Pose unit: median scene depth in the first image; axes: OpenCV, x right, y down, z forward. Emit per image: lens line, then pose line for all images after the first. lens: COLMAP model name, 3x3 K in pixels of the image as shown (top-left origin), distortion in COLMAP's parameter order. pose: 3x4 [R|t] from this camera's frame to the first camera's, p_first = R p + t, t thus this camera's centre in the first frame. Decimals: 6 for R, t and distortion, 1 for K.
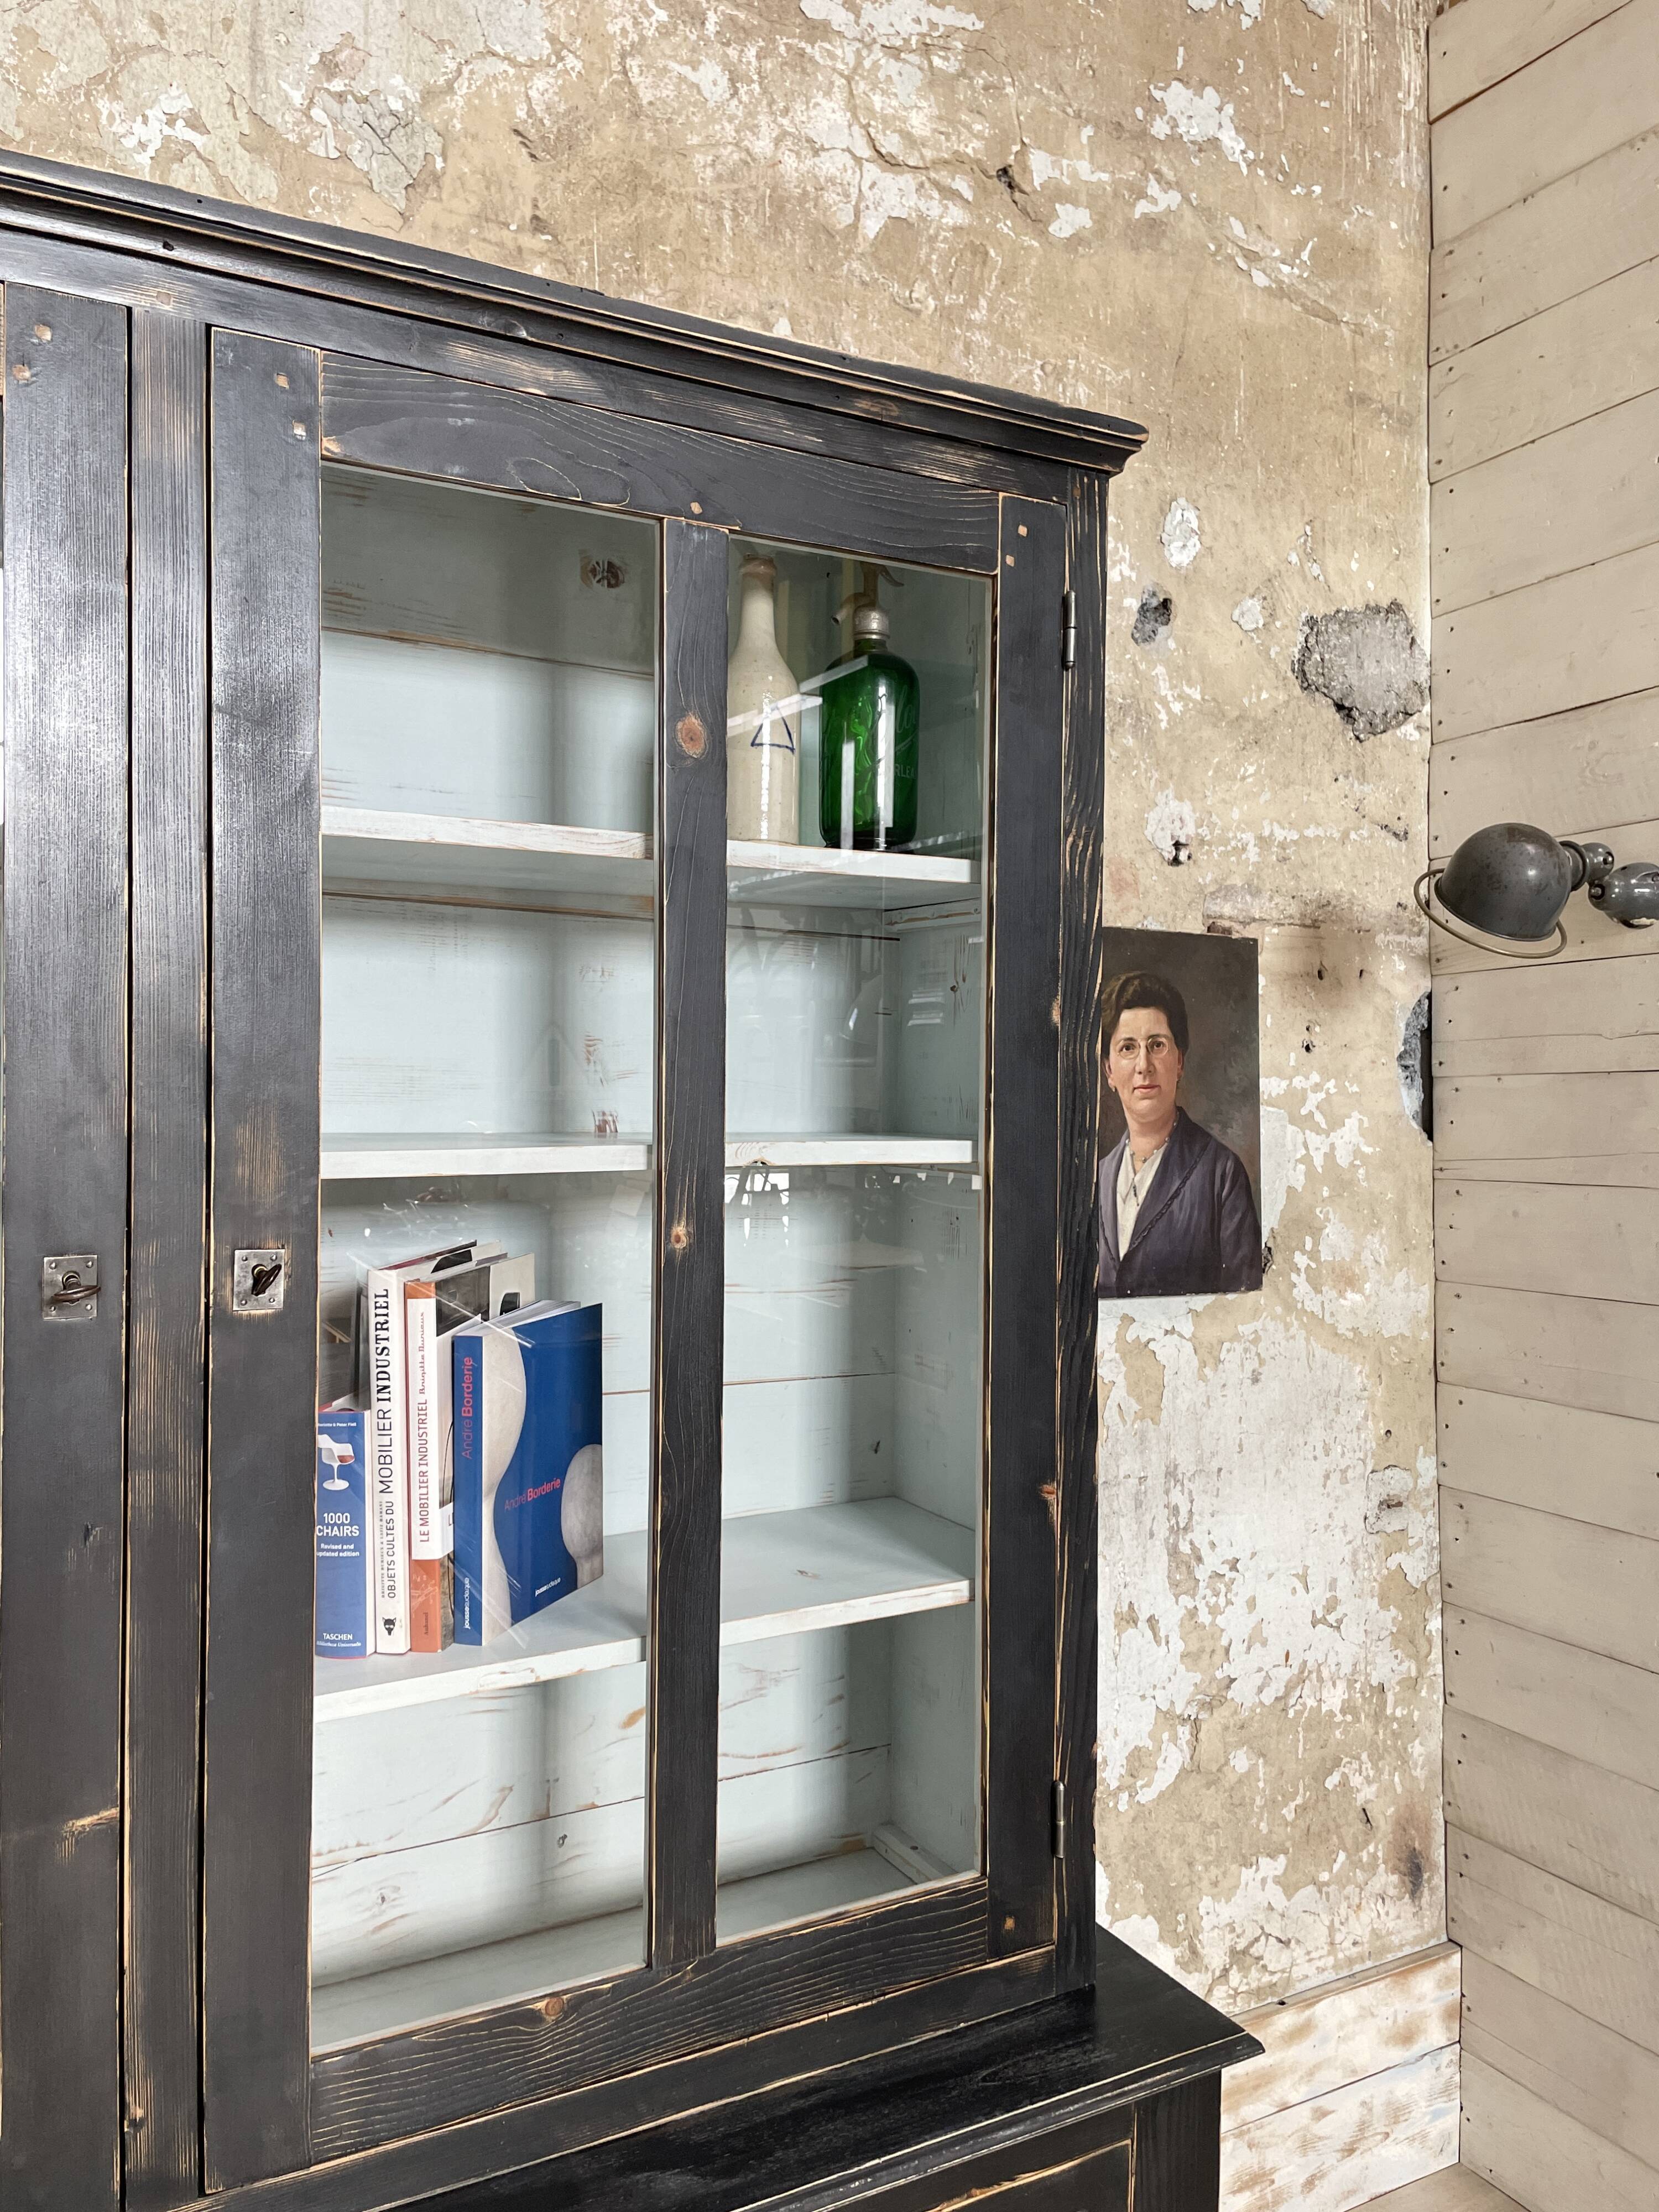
lens RADIAL K [[1676.1, 0, 834.8], [0, 1676.1, 1095.1], [0, 0, 1]] dist [0.085137, -0.106967]
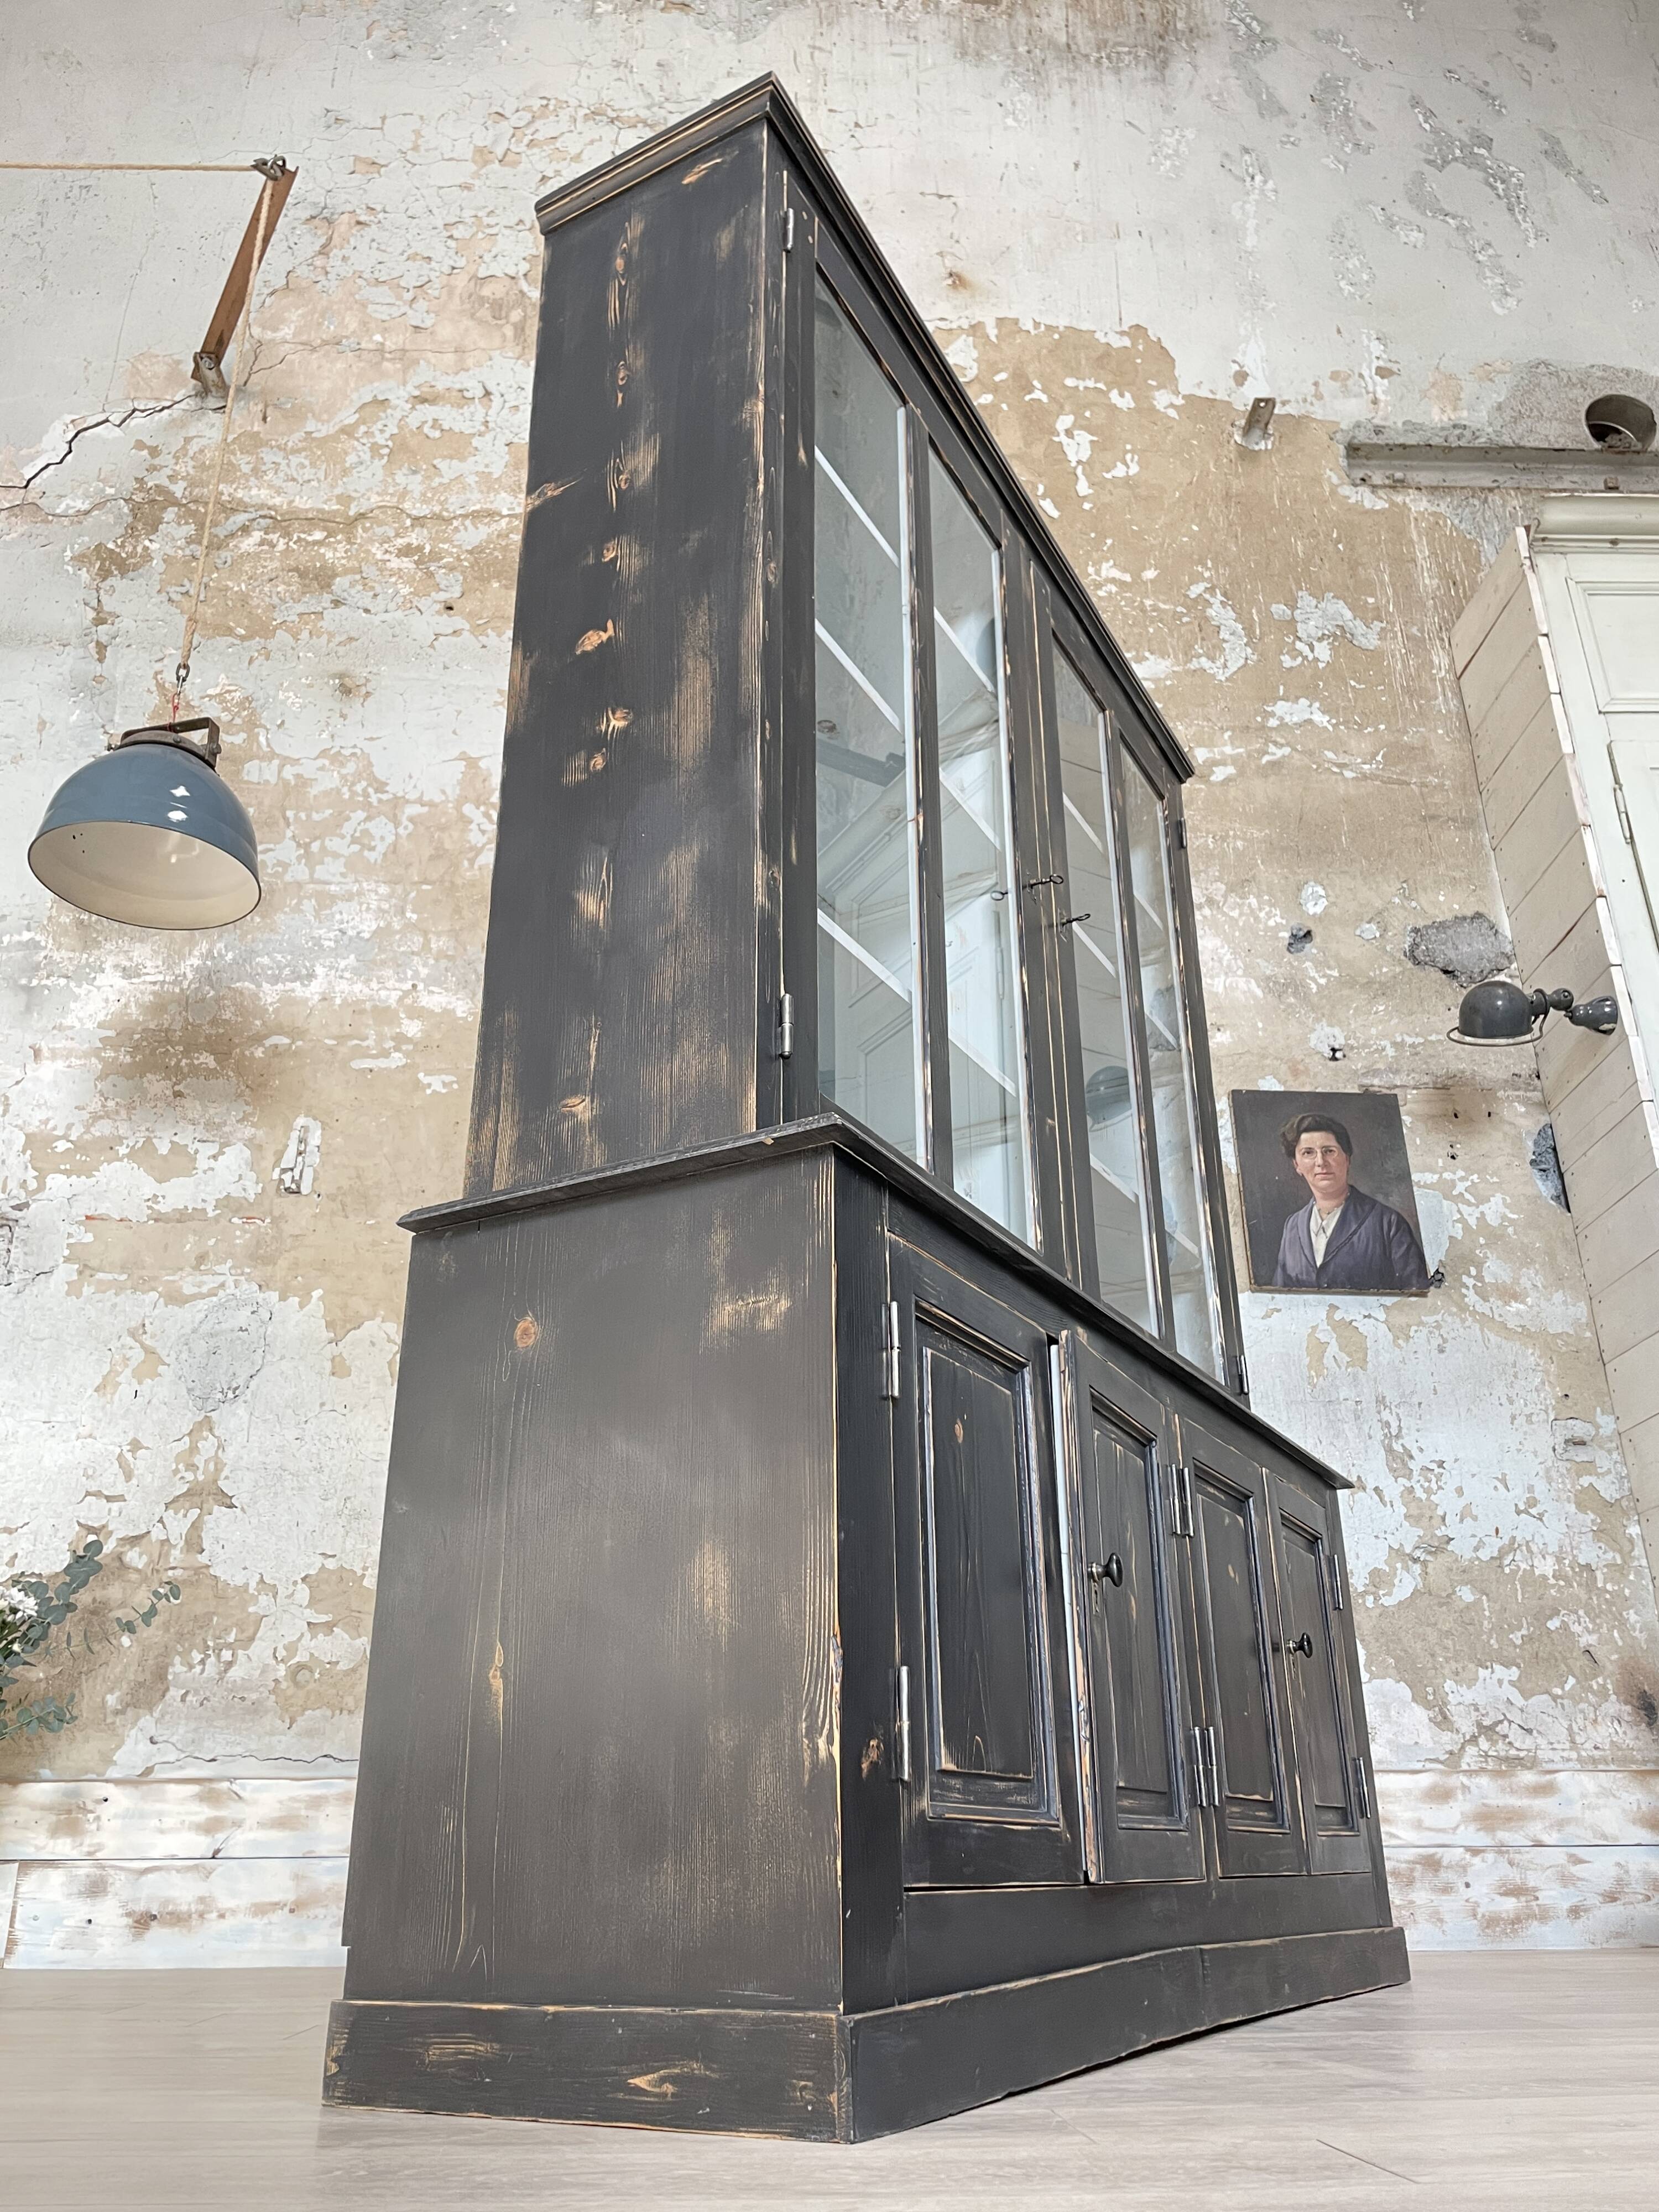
lens RADIAL K [[1676.1, 0, 829.7], [0, 1676.1, 1090.6], [0, 0, 1]] dist [0.085137, -0.106967]
pose [[0.895837, -0.192787, -0.400387, 0.428765], [0.010980, 0.910323, -0.413753, 0.611391], [0.444248, 0.366259, 0.817617, -0.654456]]
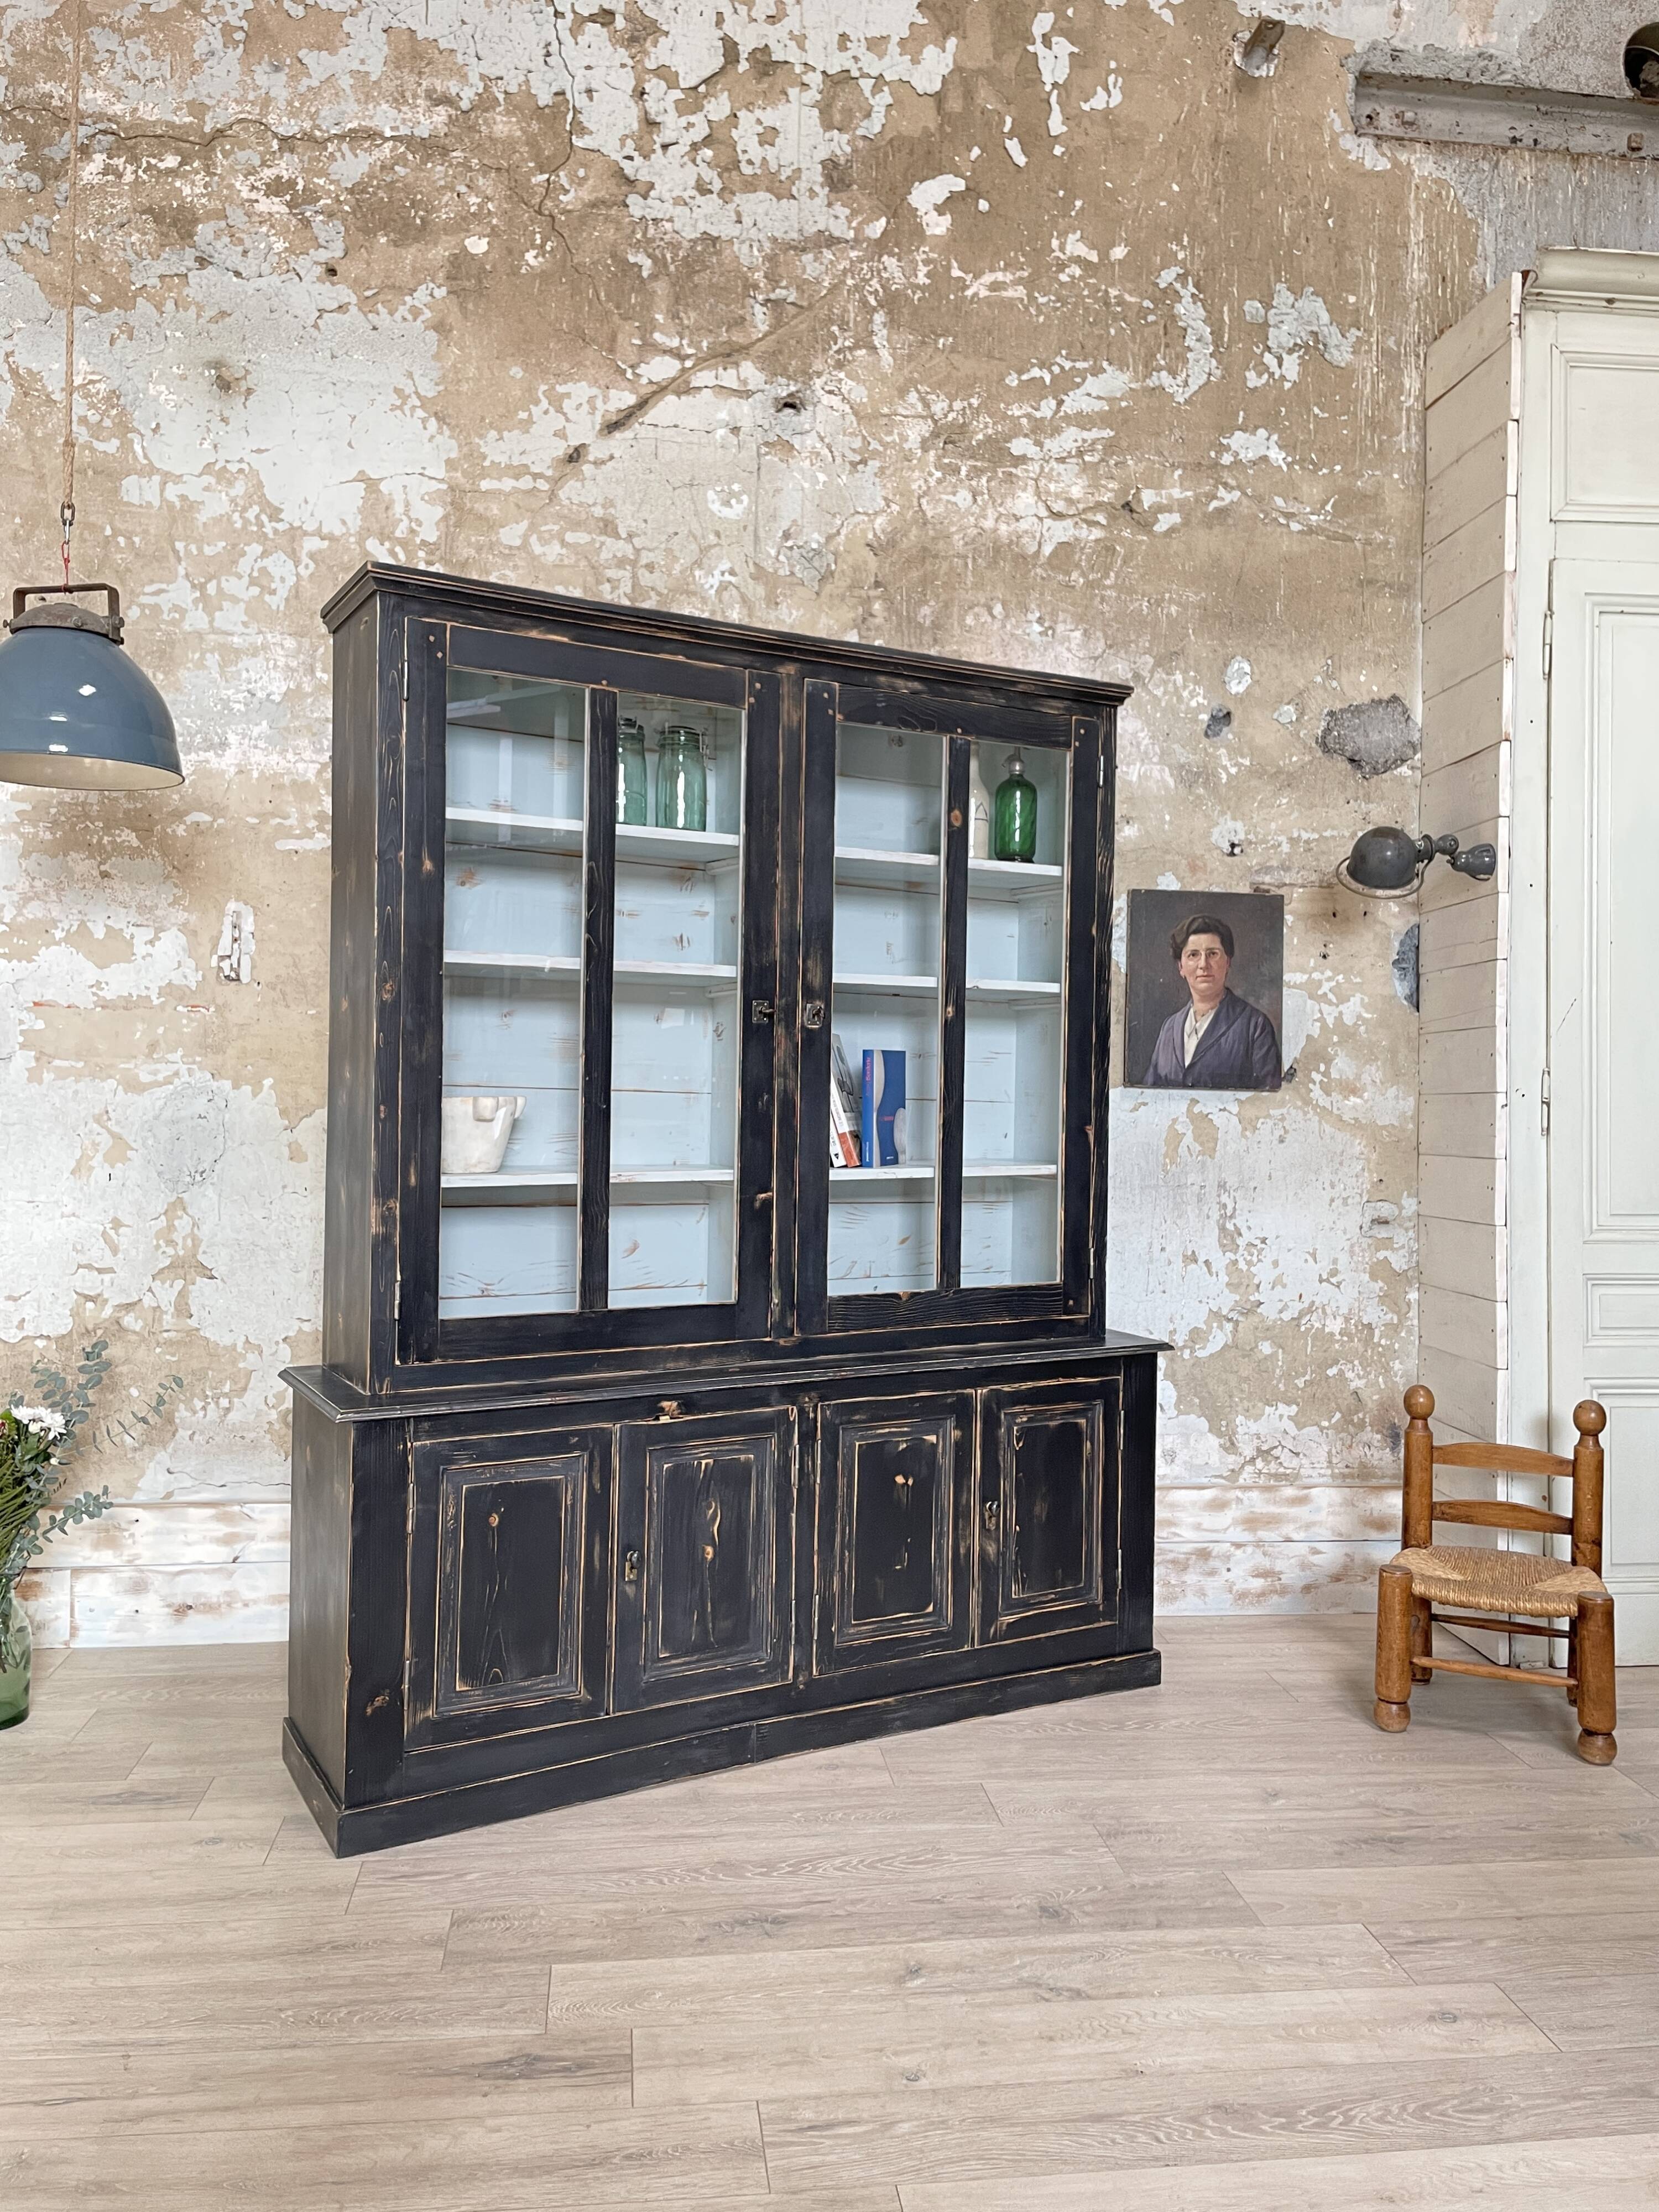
lens RADIAL K [[1676.1, 0, 831.7], [0, 1676.1, 1096.0], [0, 0, 1]] dist [0.085137, -0.106967]
pose [[0.924991, 0.010111, -0.379854, 0.499523], [-0.011548, 0.999932, -0.001503, 0.132289], [0.379813, 0.005777, 0.925045, -0.862645]]
